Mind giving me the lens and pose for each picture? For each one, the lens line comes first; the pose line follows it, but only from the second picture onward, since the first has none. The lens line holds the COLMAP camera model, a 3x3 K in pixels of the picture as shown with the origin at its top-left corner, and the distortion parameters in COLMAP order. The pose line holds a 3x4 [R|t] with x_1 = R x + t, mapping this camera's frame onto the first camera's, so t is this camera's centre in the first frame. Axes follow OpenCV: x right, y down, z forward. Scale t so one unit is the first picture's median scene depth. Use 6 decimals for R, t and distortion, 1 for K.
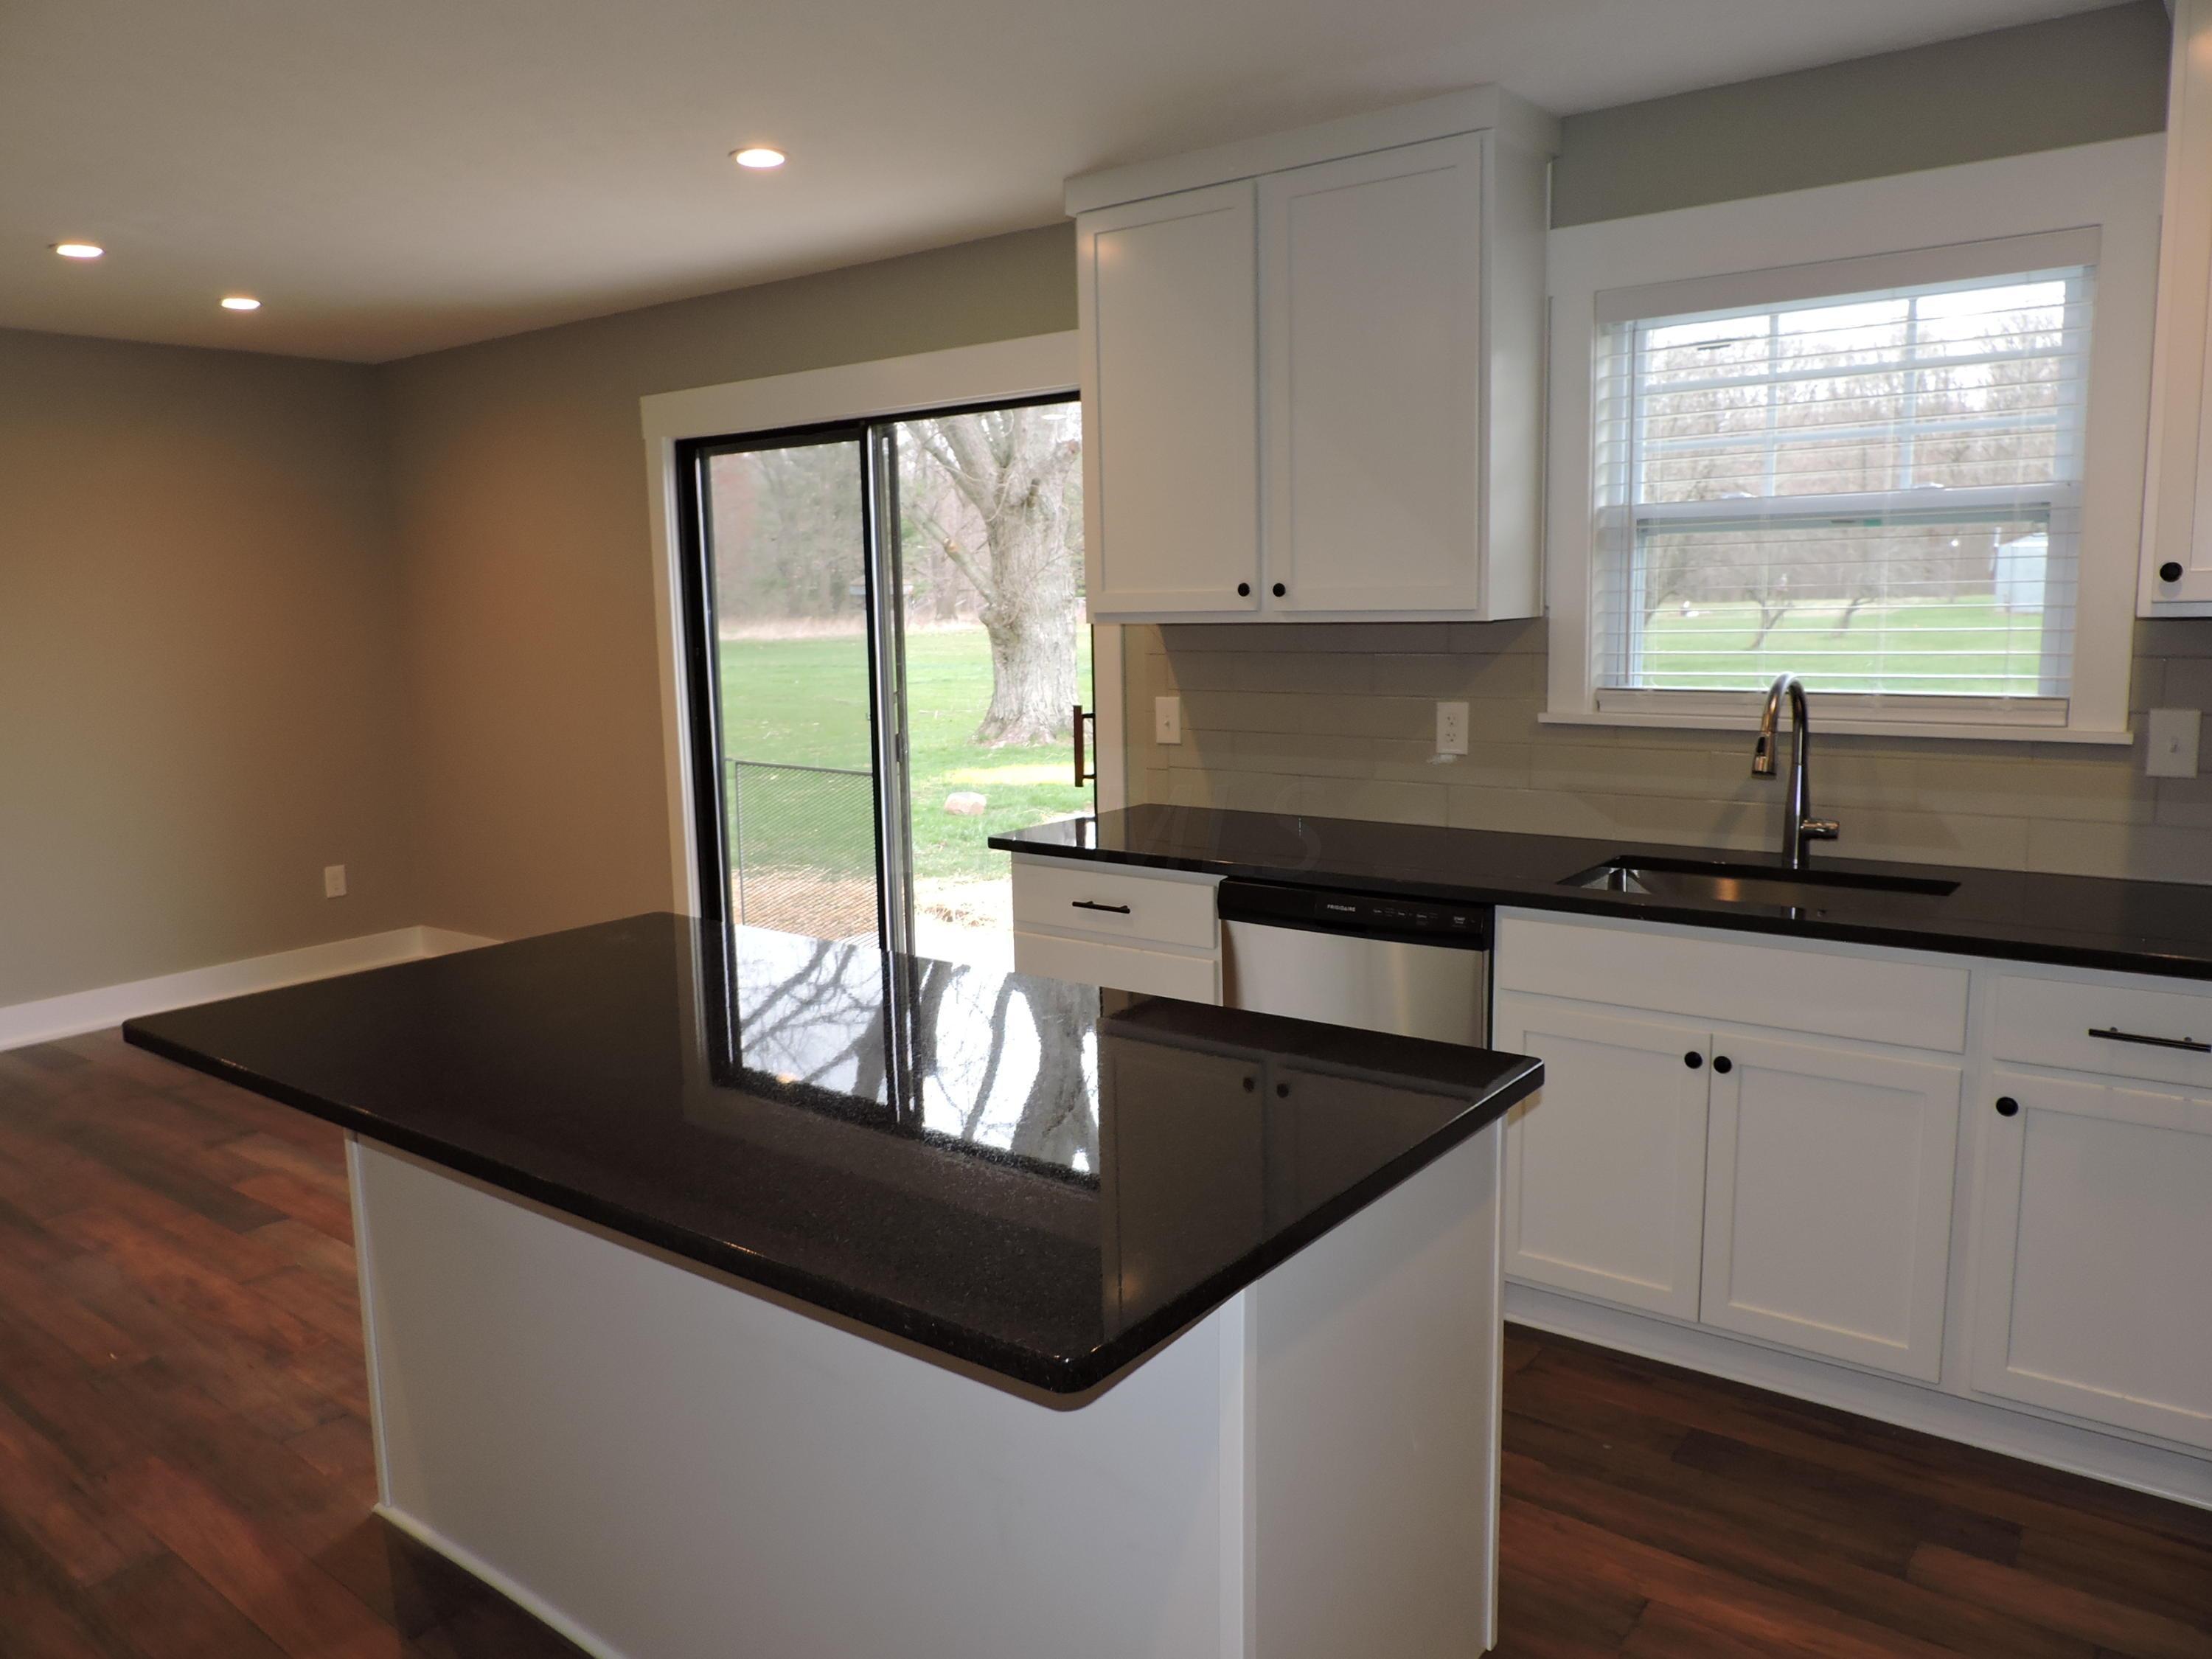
lens RADIAL K [[1583.9, 0, 1105.8], [0, 1583.9, 821.0], [0, 0, 1]] dist [-0.009116, -0.005164]
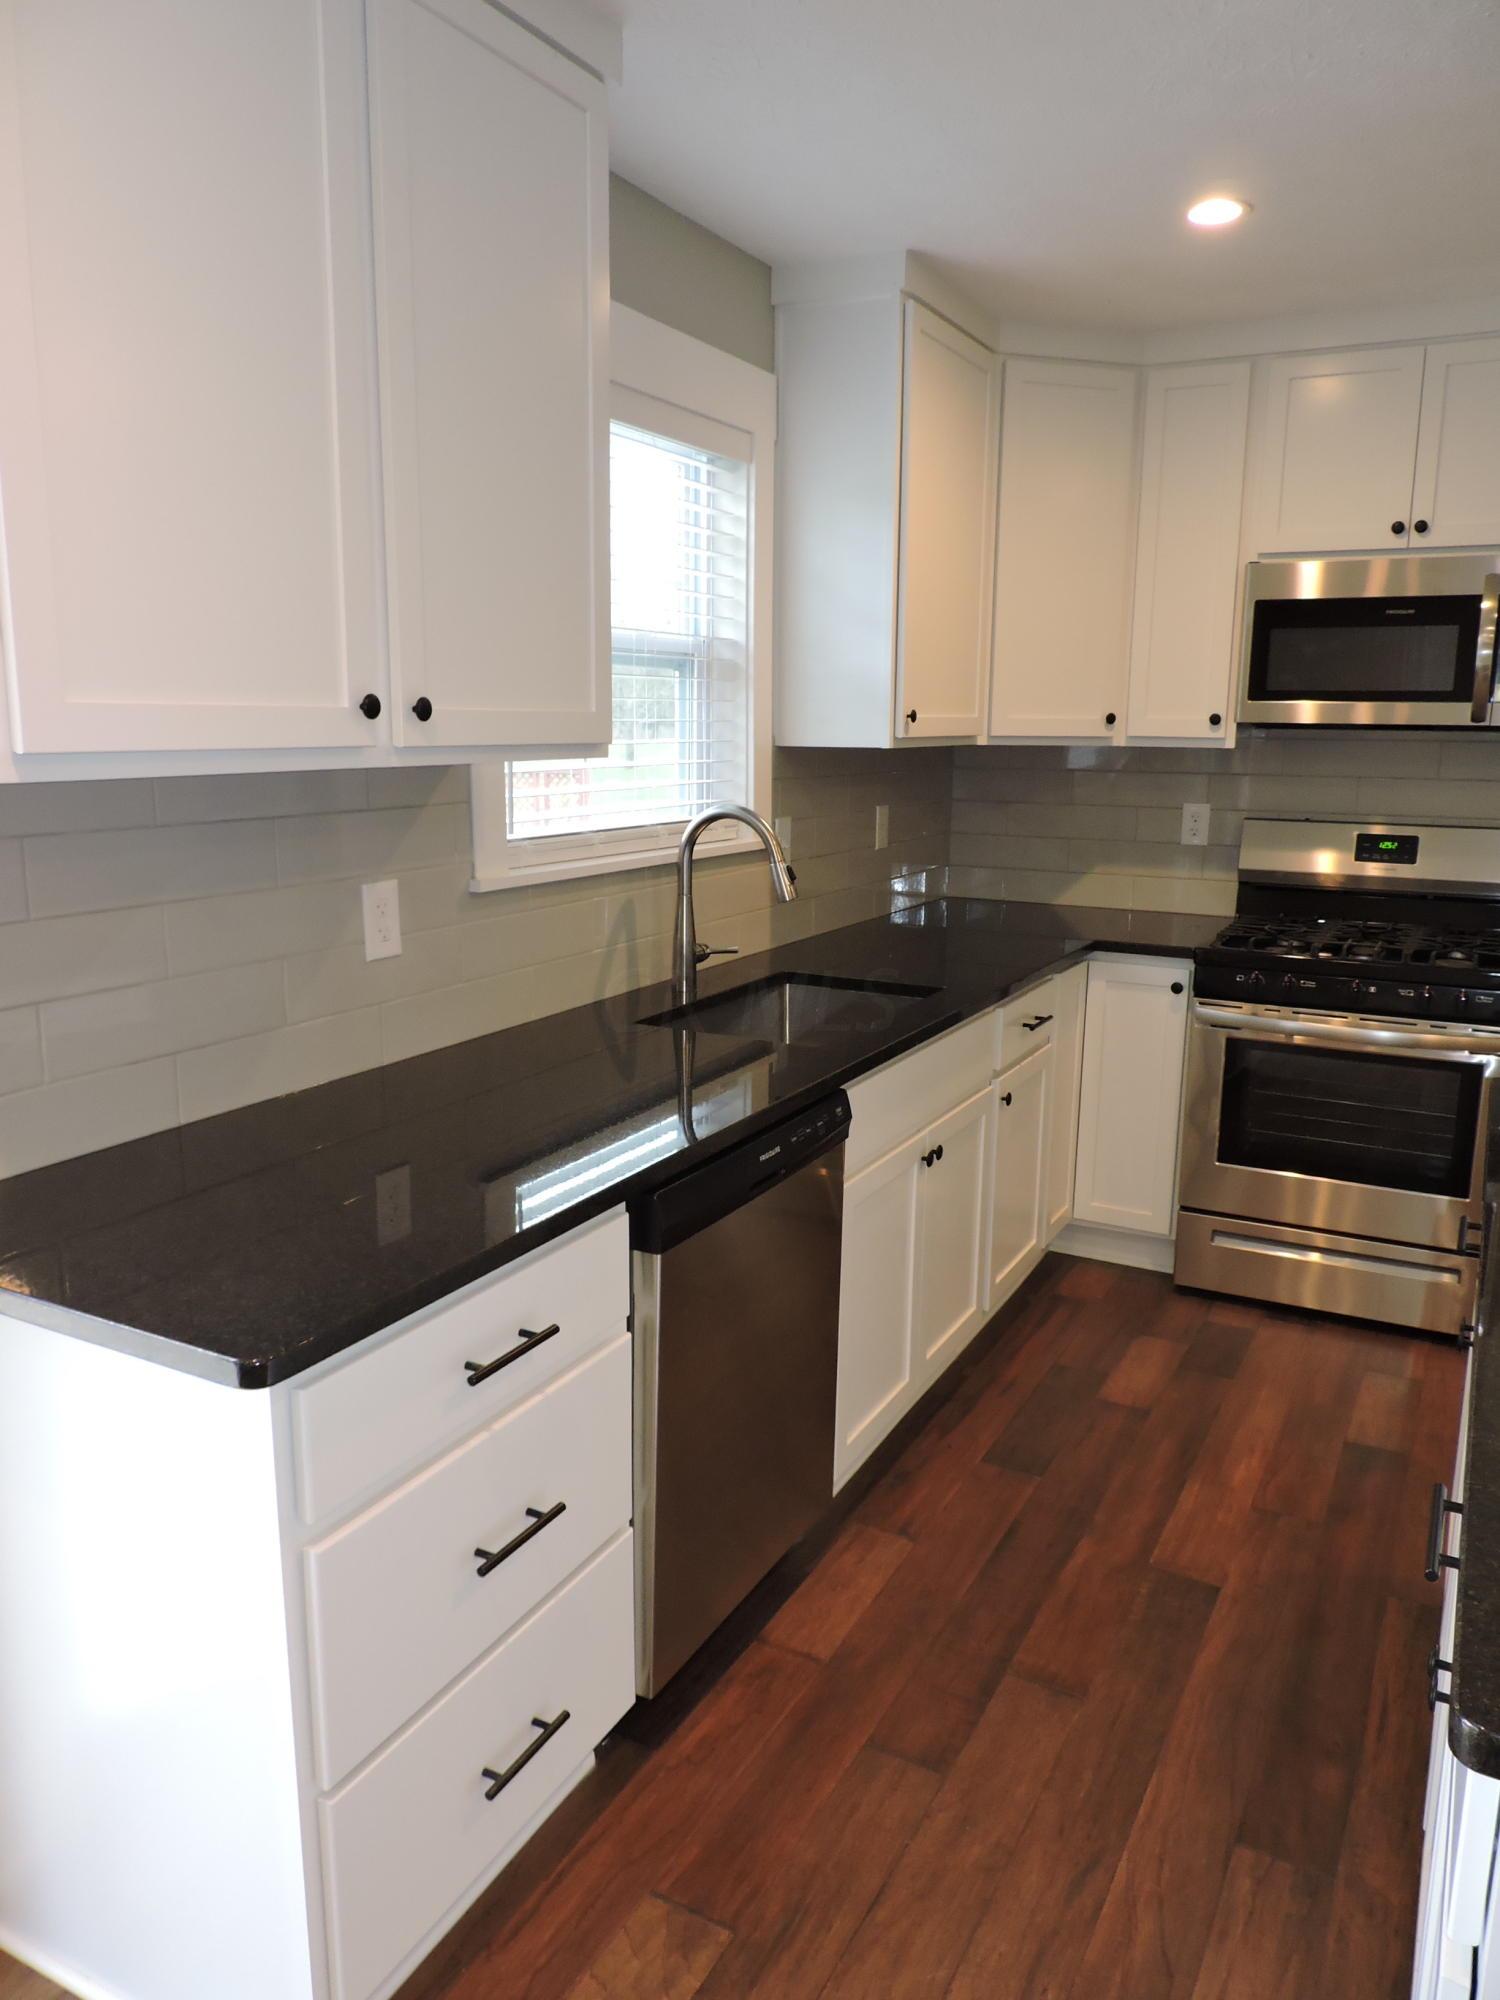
lens RADIAL K [[1432.1, 0, 761.7], [0, 1432.1, 1007.9], [0, 0, 1]] dist [-0.009116, -0.005164]
pose [[-0.177021, -0.174747, 0.968570, -0.369486], [0.132799, 0.970871, 0.199433, -0.110947], [-0.975207, 0.163929, -0.148658, 0.845213]]
